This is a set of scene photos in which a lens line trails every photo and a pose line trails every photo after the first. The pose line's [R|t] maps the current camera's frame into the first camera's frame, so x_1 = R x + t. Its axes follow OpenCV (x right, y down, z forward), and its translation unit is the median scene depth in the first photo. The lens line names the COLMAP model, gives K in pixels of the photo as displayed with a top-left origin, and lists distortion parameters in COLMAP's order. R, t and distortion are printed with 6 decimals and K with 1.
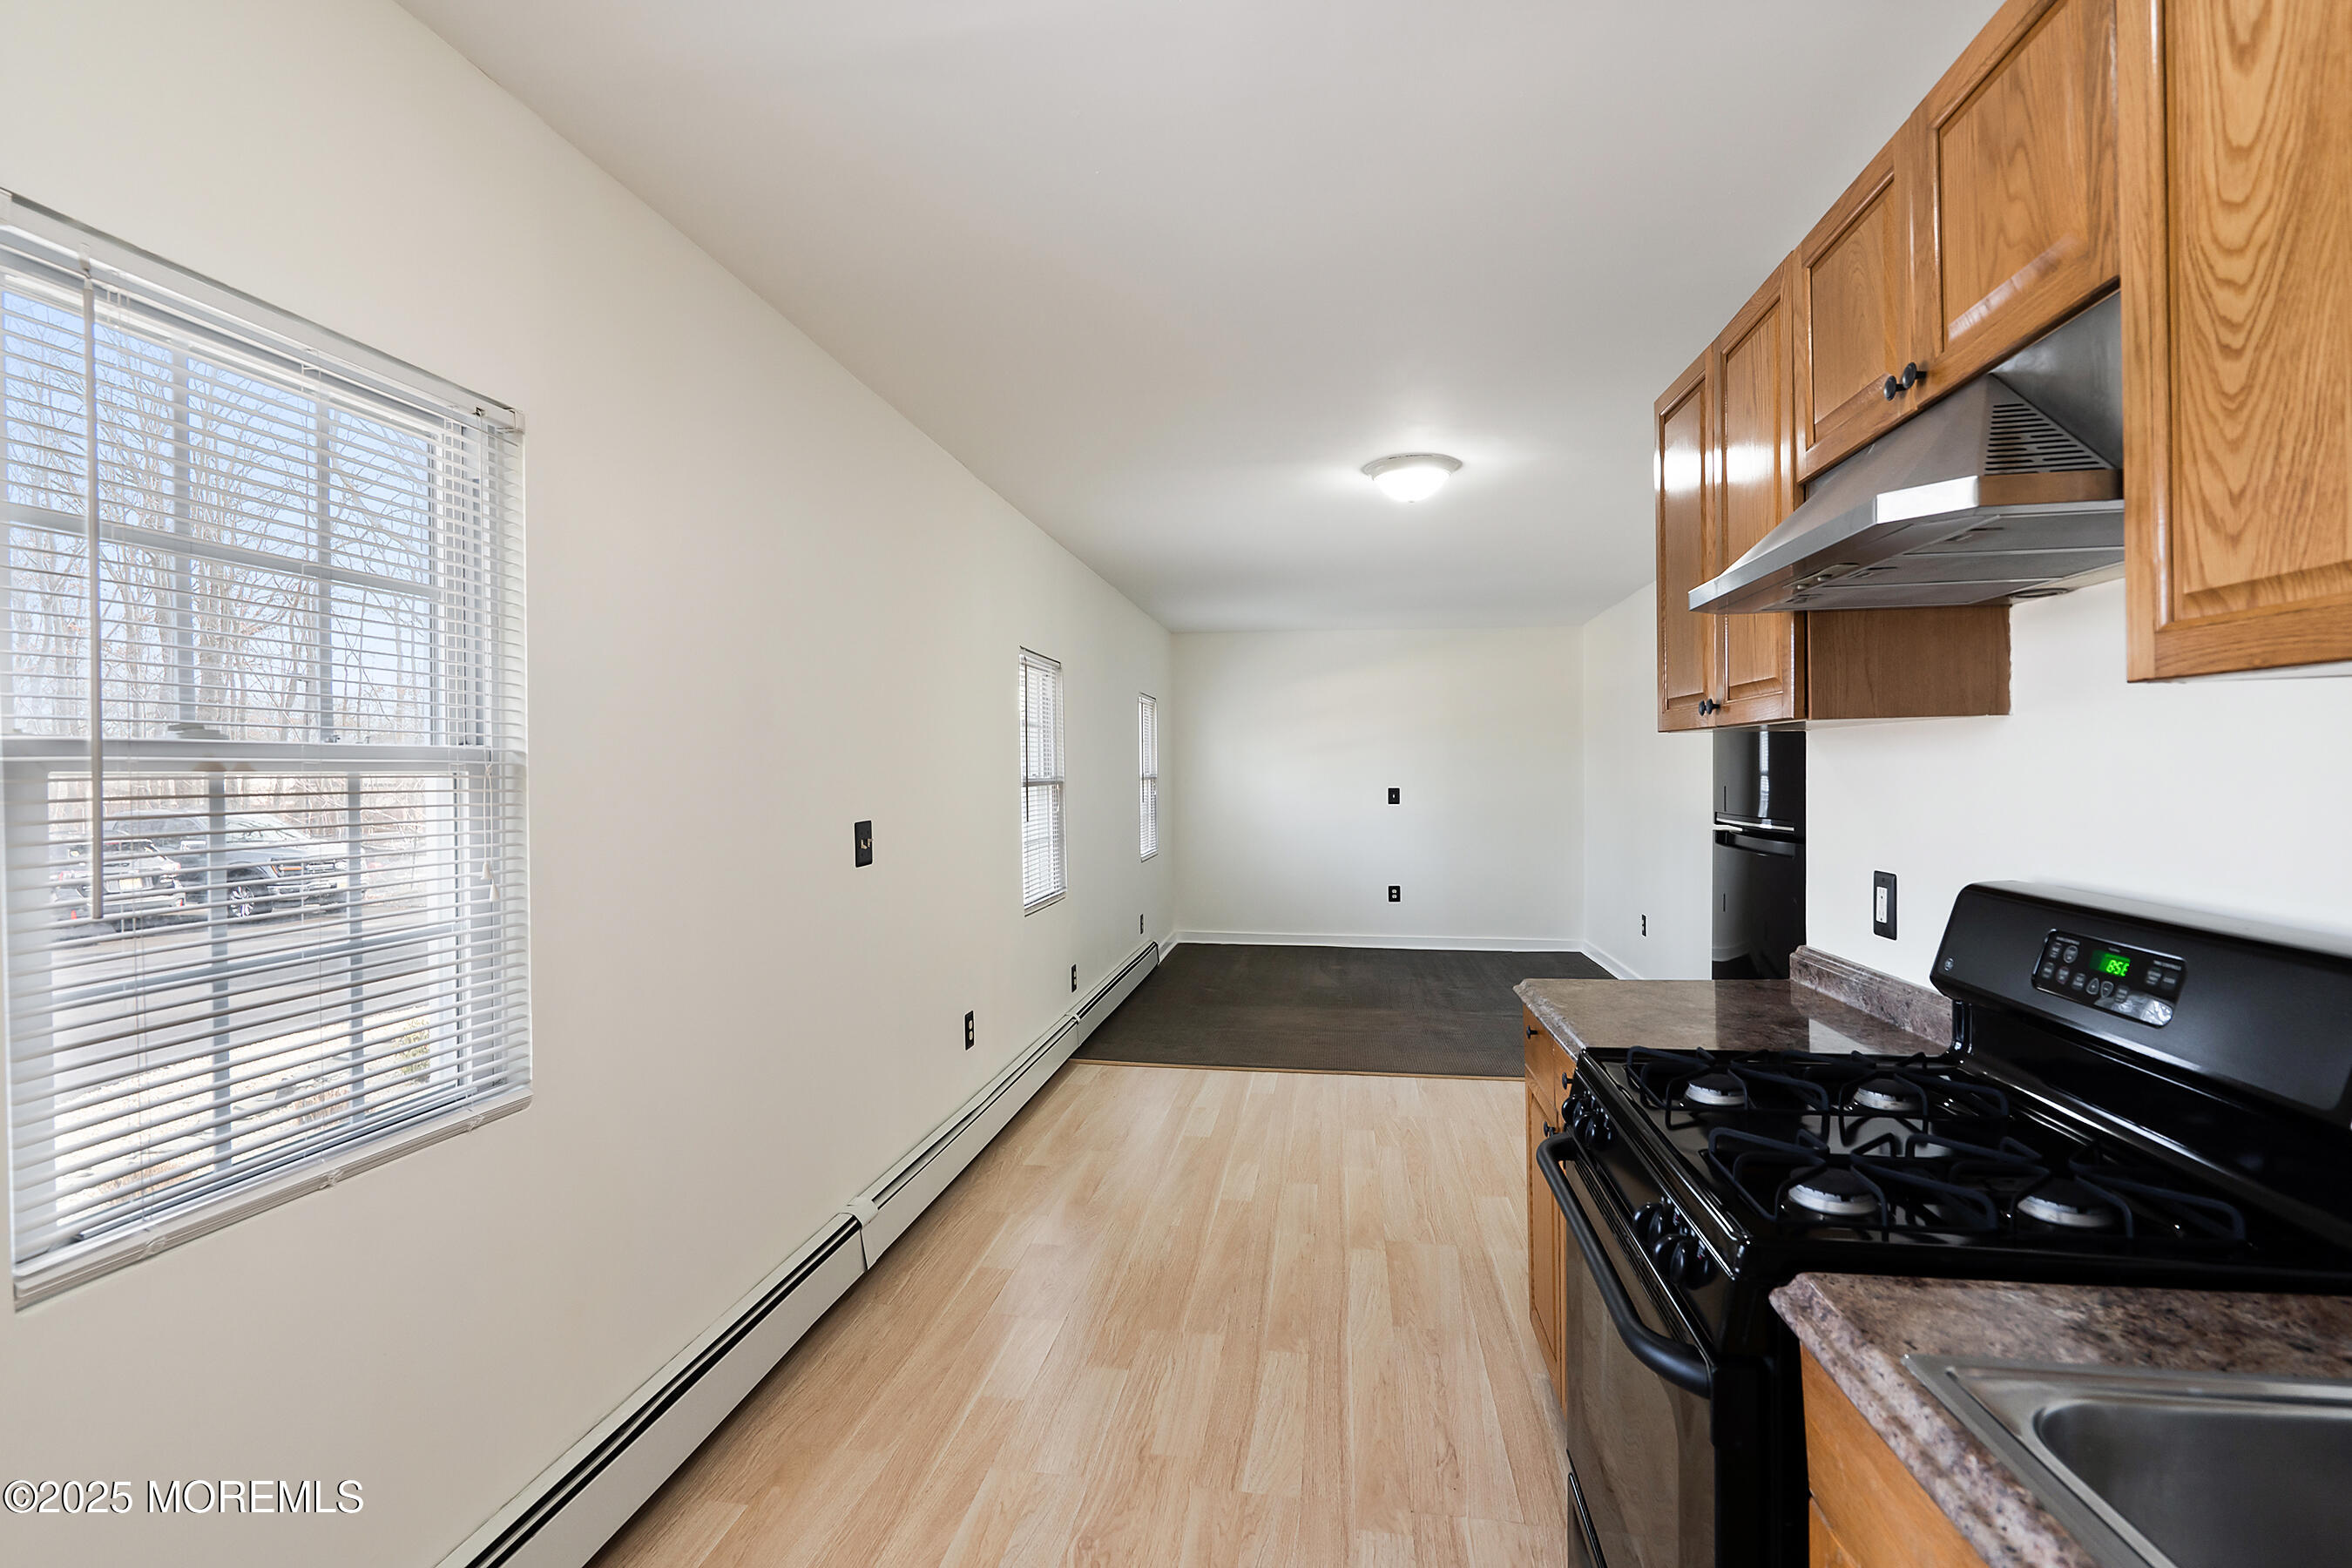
lens RADIAL K [[1364.0, 0, 1173.0], [0, 1364.0, 786.5], [0, 0, 1]] dist [-0.000721, 0.002101]
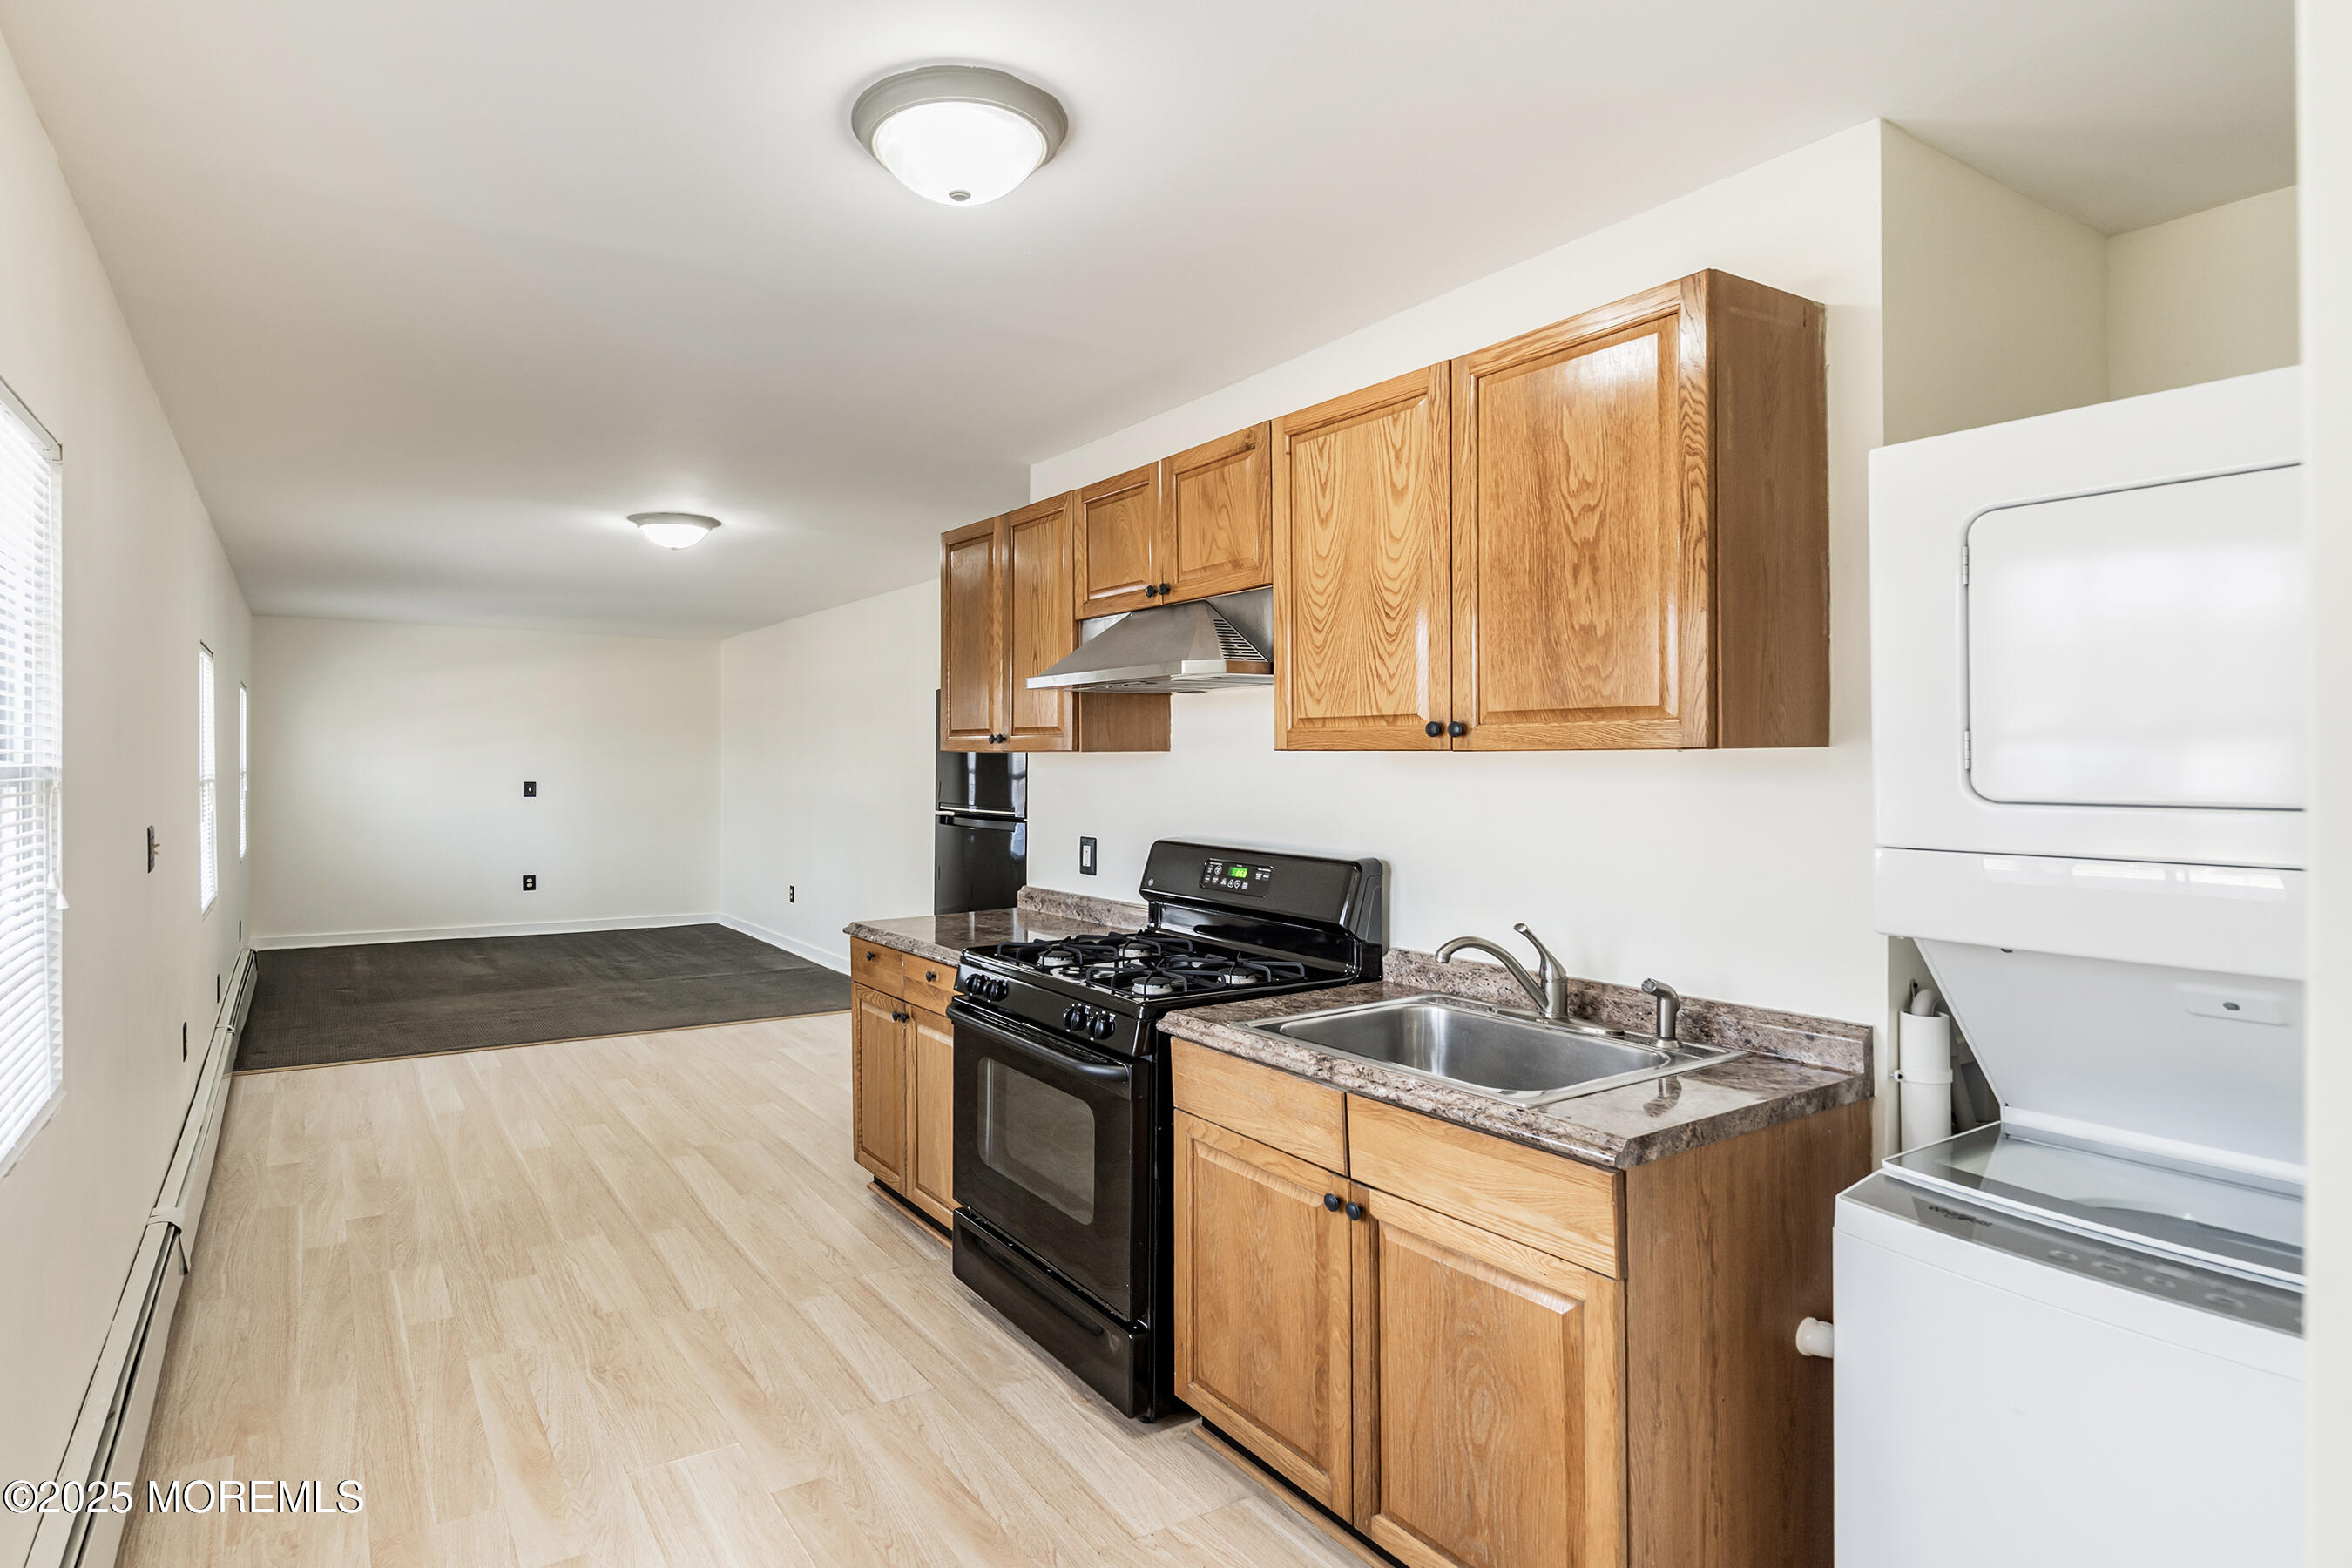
lens RADIAL K [[1364.0, 0, 1173.0], [0, 1364.0, 786.5], [0, 0, 1]] dist [-0.000721, 0.002101]
pose [[0.748717, -0.010516, 0.662807, -0.468355], [0.002978, 0.999917, 0.012500, -0.019123], [-0.662883, -0.007385, 0.748686, -0.313649]]
